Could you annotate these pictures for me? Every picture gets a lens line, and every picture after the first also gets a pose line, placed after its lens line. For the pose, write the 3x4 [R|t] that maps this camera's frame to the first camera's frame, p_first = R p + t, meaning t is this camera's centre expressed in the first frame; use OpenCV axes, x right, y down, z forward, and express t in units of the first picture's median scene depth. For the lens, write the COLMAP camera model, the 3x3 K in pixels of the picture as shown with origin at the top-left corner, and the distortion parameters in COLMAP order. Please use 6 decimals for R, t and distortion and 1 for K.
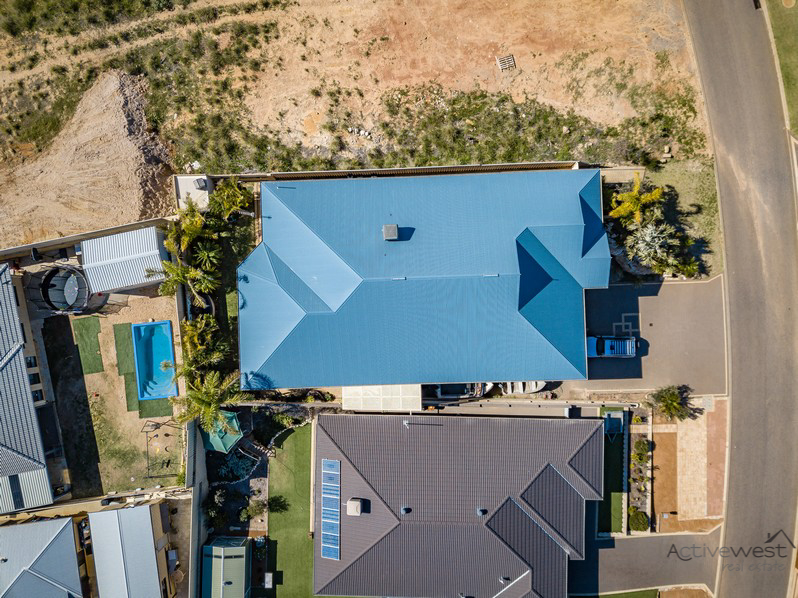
lens RADIAL K [[625.1, 0, 412.2], [0, 625.1, 298.8], [0, 0, 1]] dist [0.025960, -0.044281]
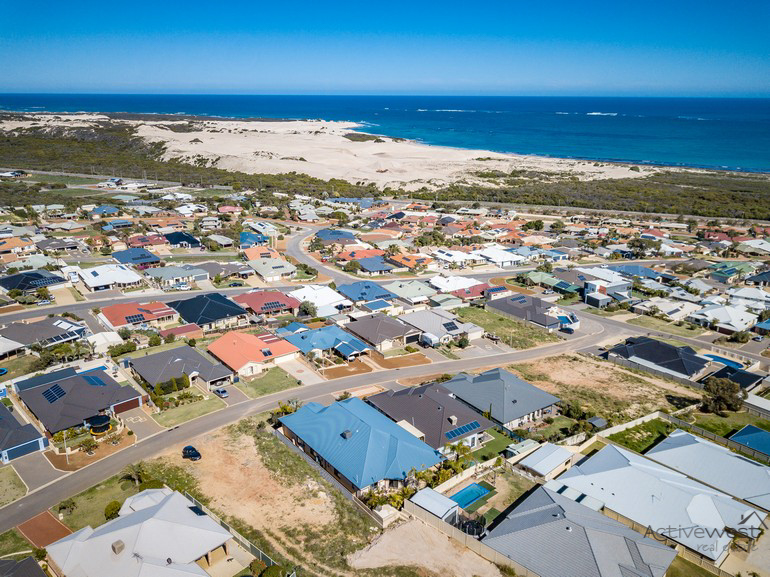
lens RADIAL K [[603.1, 0, 397.8], [0, 603.1, 288.3], [0, 0, 1]] dist [0.025960, -0.044281]
pose [[-0.587543, -0.230818, 0.775575, -1.569231], [0.809185, -0.163270, 0.564414, -1.015450], [-0.003649, 0.959201, 0.282703, -0.123024]]
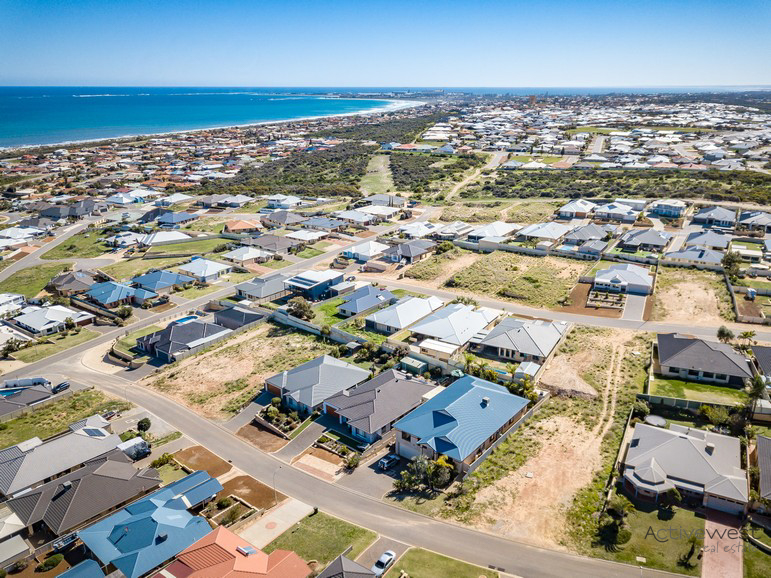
lens RADIAL K [[603.9, 0, 398.3], [0, 603.9, 288.8], [0, 0, 1]] dist [0.025960, -0.044281]
pose [[-0.634571, 0.263008, -0.726737, 1.736531], [-0.772632, -0.192818, 0.604864, -1.145428], [0.018956, 0.945330, 0.325565, -0.245158]]
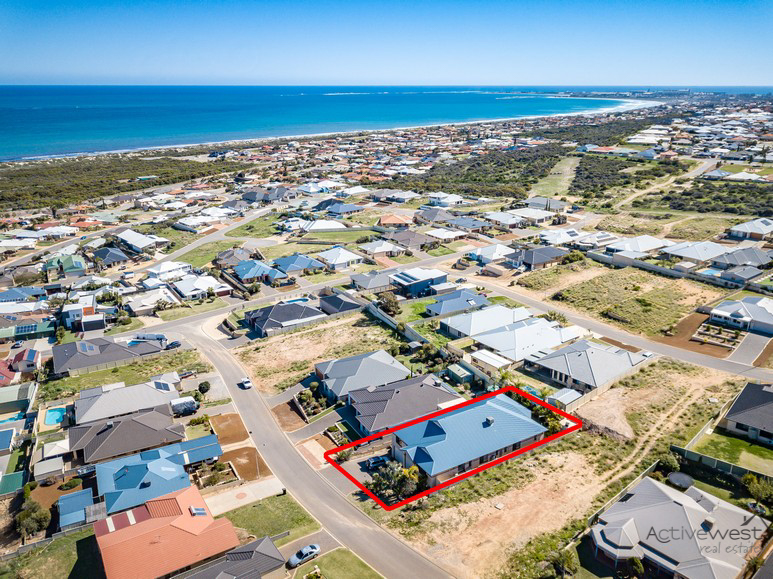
lens RADIAL K [[605.5, 0, 399.3], [0, 605.5, 289.3], [0, 0, 1]] dist [0.025960, -0.044281]
pose [[-0.864512, 0.177657, -0.470168, 1.186242], [-0.502195, -0.267177, 0.822446, -1.592154], [0.020495, 0.947130, 0.320196, -0.235330]]
